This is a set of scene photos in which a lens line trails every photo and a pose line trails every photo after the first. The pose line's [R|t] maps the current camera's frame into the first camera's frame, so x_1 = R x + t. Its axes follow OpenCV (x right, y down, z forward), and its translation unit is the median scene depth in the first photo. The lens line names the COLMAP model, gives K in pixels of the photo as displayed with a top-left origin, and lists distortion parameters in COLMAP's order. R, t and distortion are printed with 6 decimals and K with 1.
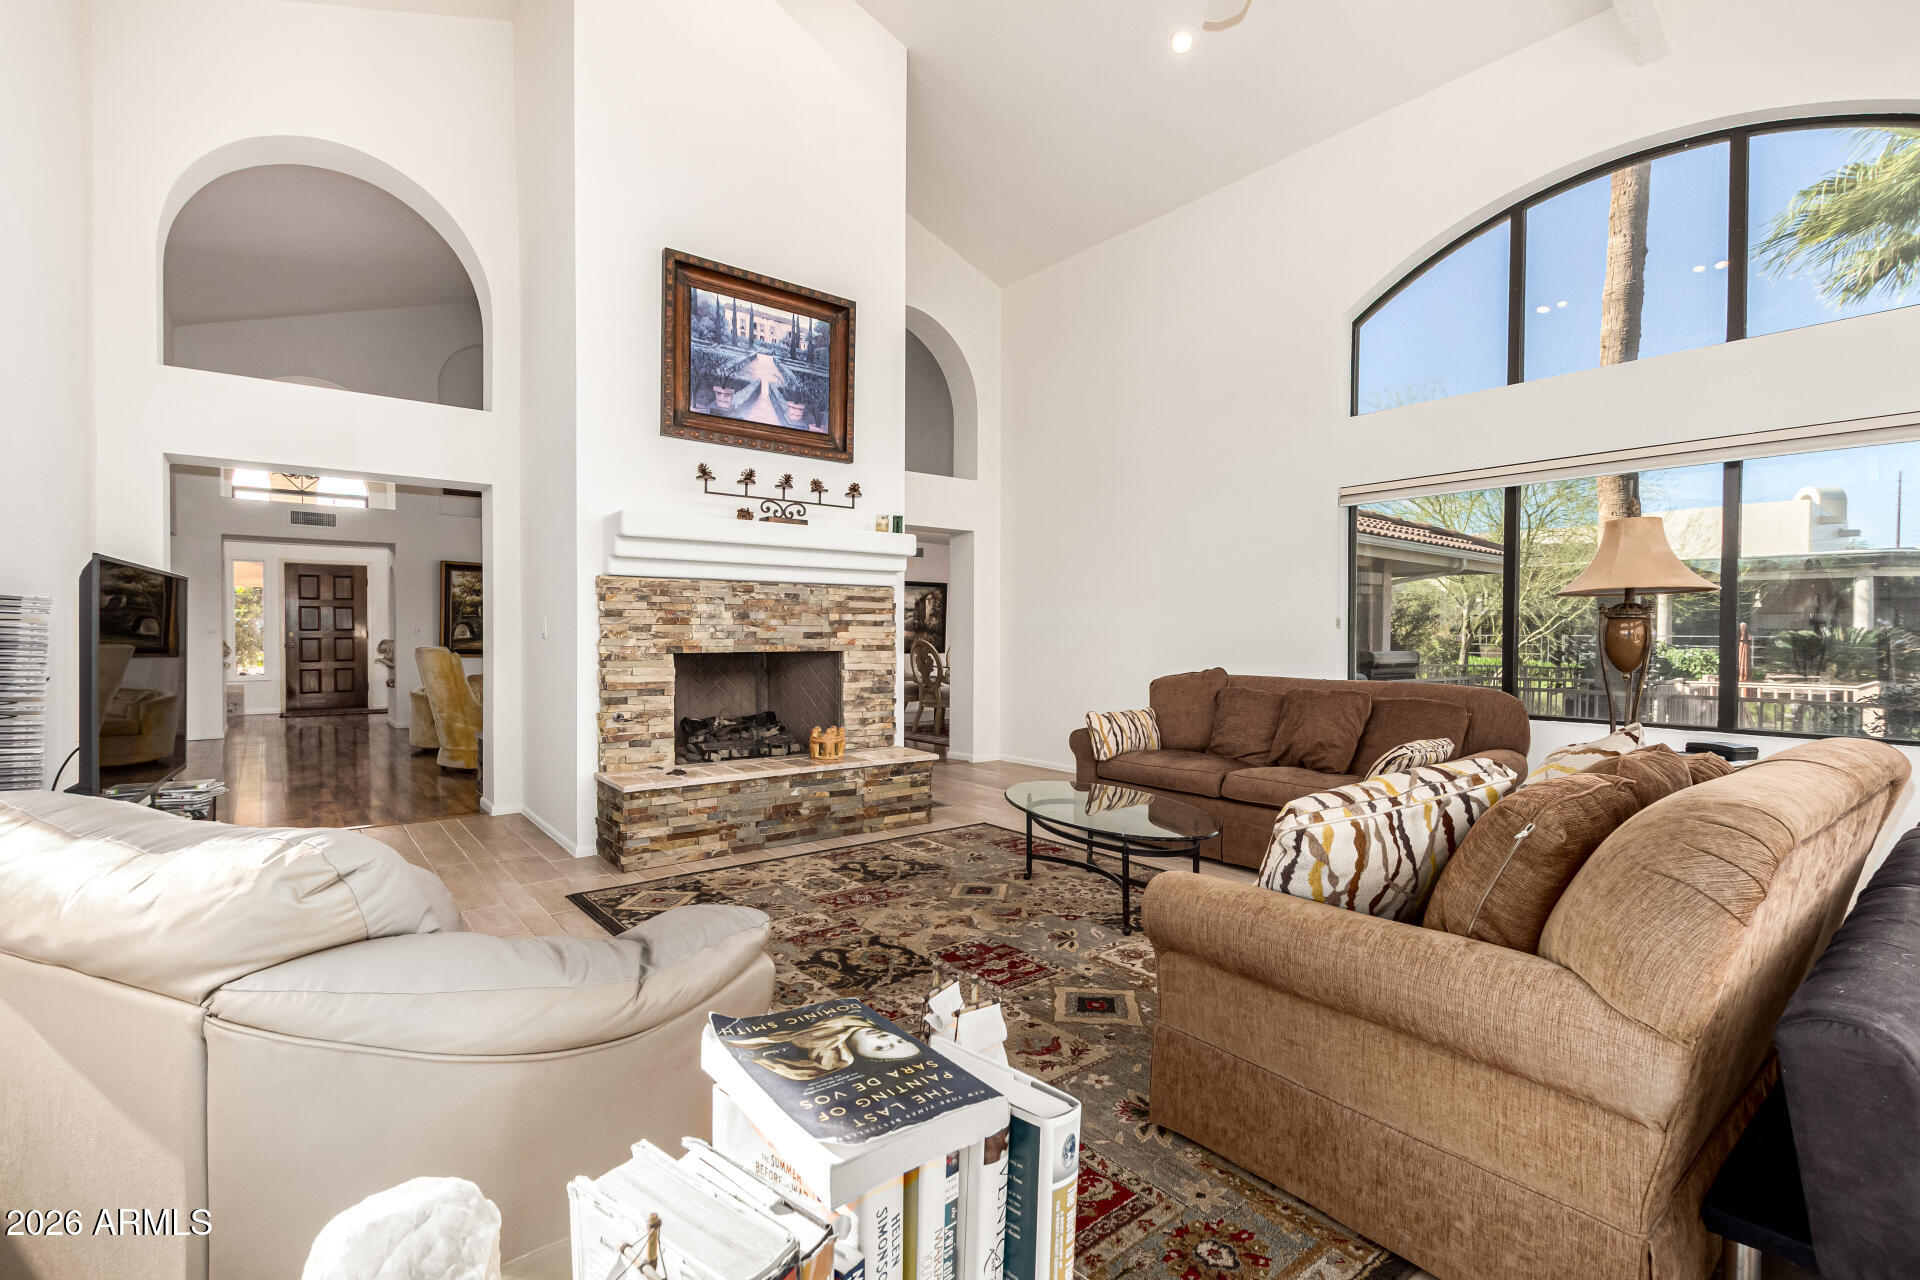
lens RADIAL K [[877.0, 0, 965.6], [0, 877.0, 641.4], [0, 0, 1]] dist [-0.000322, -0.000188]
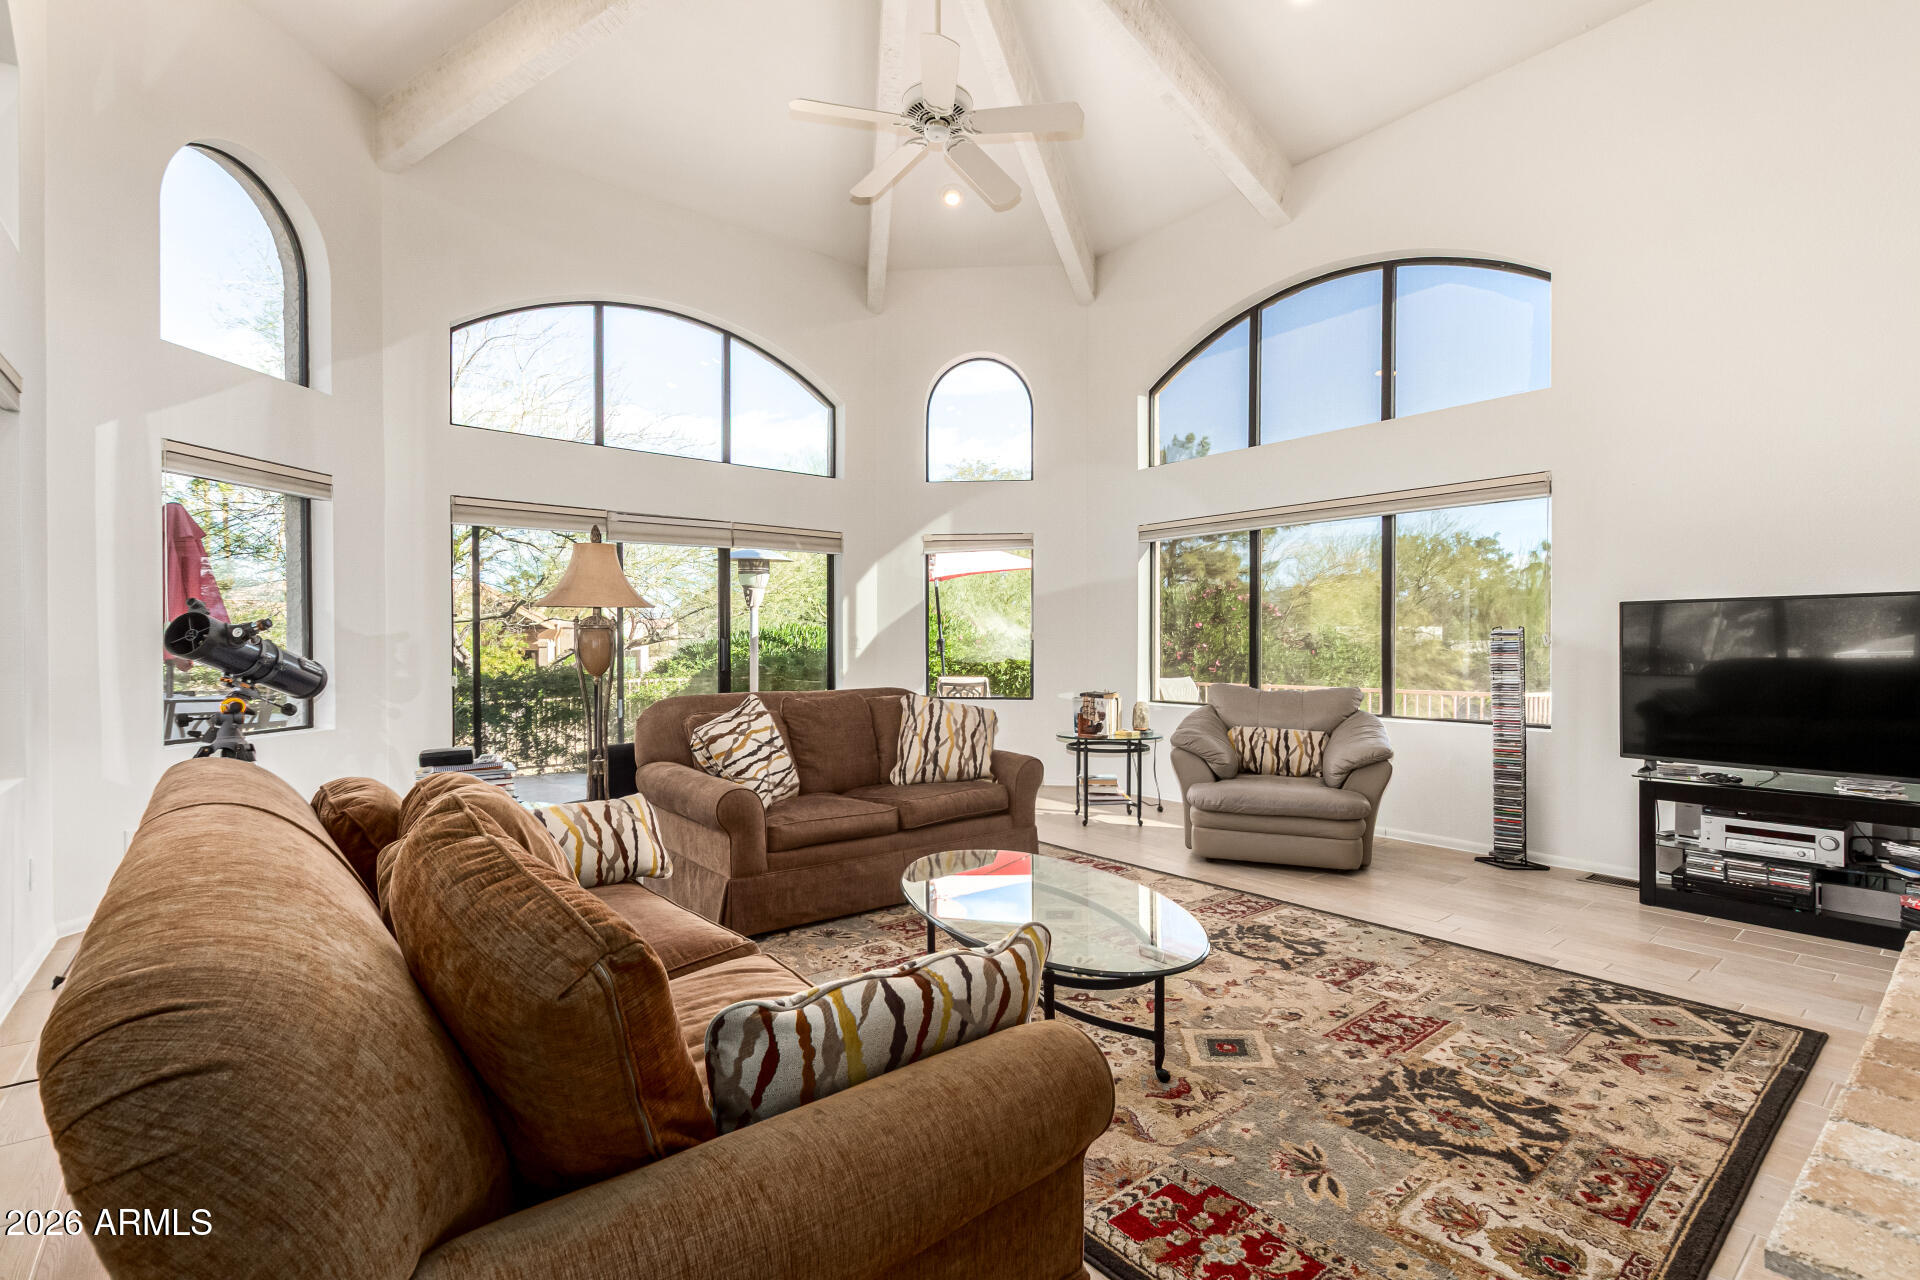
lens RADIAL K [[877.0, 0, 968.7], [0, 877.0, 644.8], [0, 0, 1]] dist [-0.000322, -0.000188]
pose [[-0.999922, -0.005416, -0.011269, 0.169963], [-0.005549, 0.999916, 0.011749, -0.011410], [0.011205, 0.011811, -0.999867, 1.308049]]
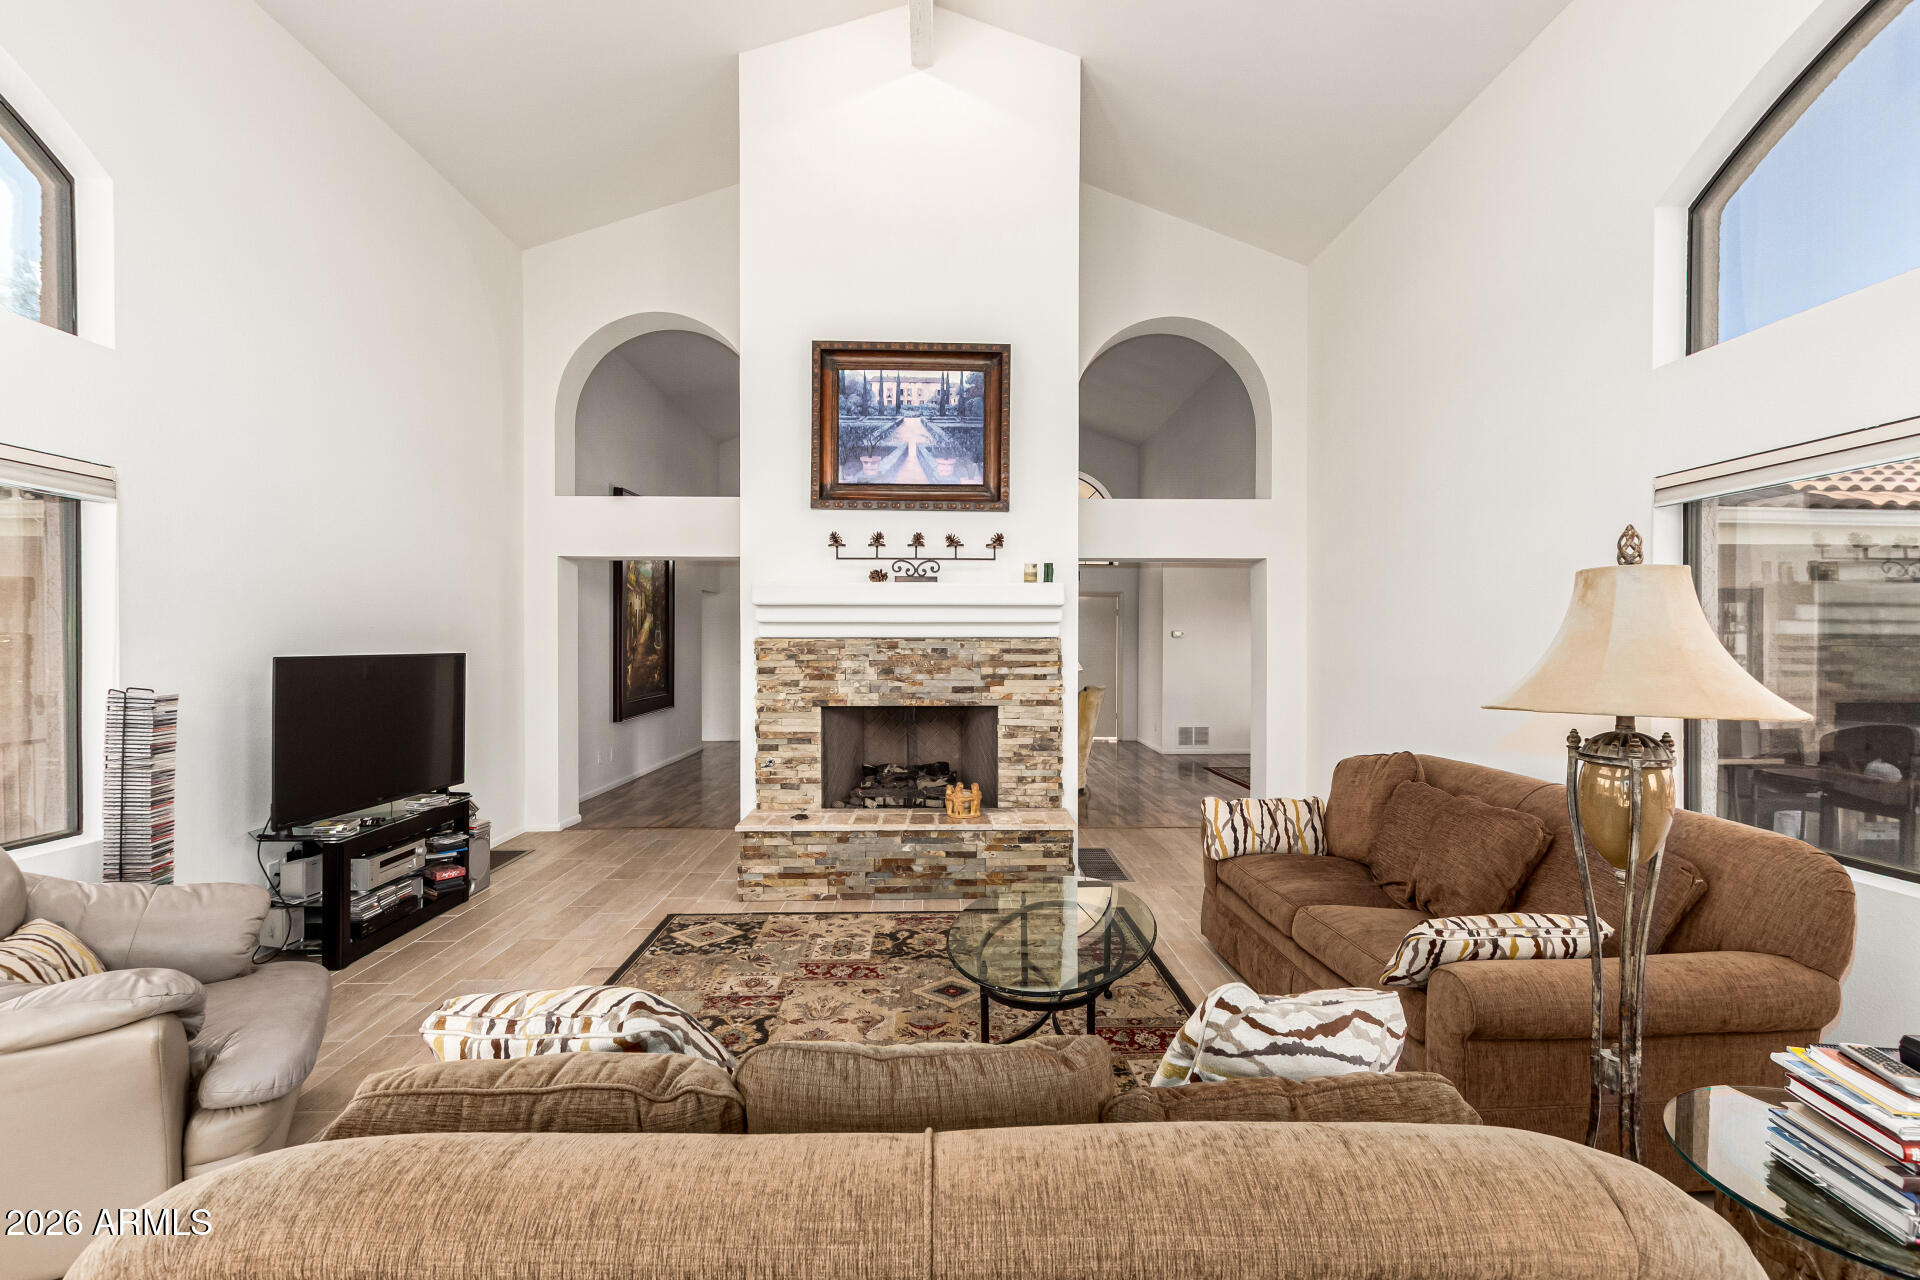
lens RADIAL K [[877.0, 0, 960.7], [0, 877.0, 644.0], [0, 0, 1]] dist [-0.000322, -0.000188]
pose [[0.798904, -0.003268, -0.601450, 0.456940], [-0.003294, 0.999946, -0.009809, -0.052936], [0.601450, 0.009818, 0.798850, 0.222395]]
